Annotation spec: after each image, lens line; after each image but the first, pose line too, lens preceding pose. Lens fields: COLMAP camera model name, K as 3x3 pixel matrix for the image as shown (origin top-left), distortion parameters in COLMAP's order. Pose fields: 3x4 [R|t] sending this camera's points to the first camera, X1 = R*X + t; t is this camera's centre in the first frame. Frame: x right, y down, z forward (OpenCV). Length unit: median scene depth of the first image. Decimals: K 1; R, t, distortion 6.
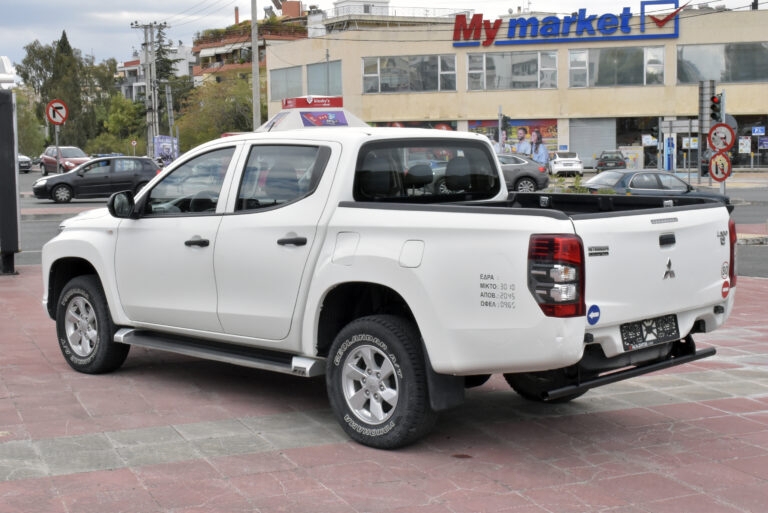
lens RADIAL K [[1159.1, 0, 383.1], [0, 1159.1, 255.2], [0, 0, 1]] dist [-0.003581, 0.000000]
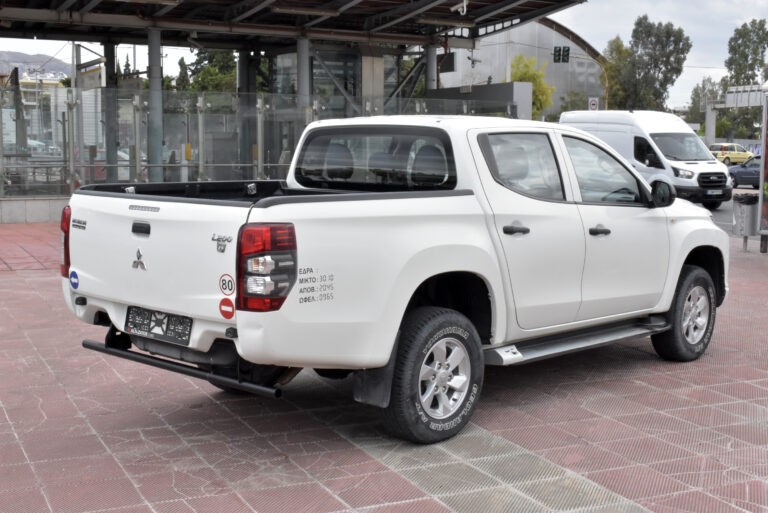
lens RADIAL K [[1033.4, 0, 386.0], [0, 1033.4, 257.3], [0, 0, 1]] dist [-0.022657, 0.000000]
pose [[0.053566, 0.120956, -0.991211, 1.097940], [-0.112519, 0.987046, 0.114367, -0.109505], [0.992205, 0.105404, 0.066482, 1.144026]]
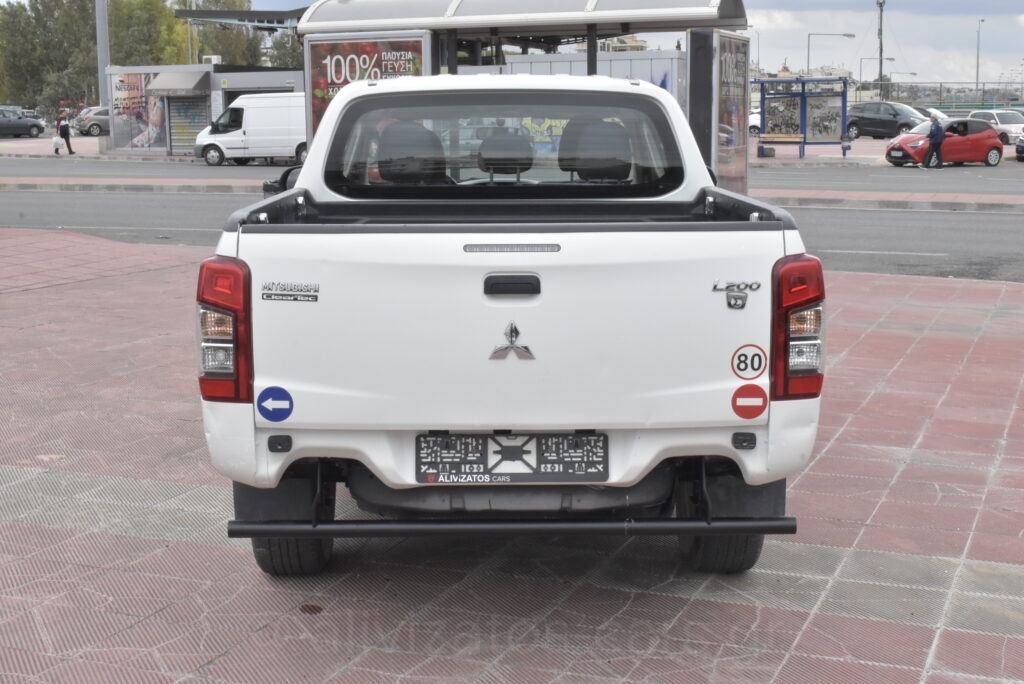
lens RADIAL K [[1545.5, 0, 515.2], [0, 1545.5, 342.5], [0, 0, 1]] dist [-0.003581, 0.000000]
pose [[0.724355, 0.110941, -0.680442, 0.717881], [-0.072323, 0.993750, 0.085033, -0.046780], [0.685623, -0.012382, 0.727852, 0.497049]]
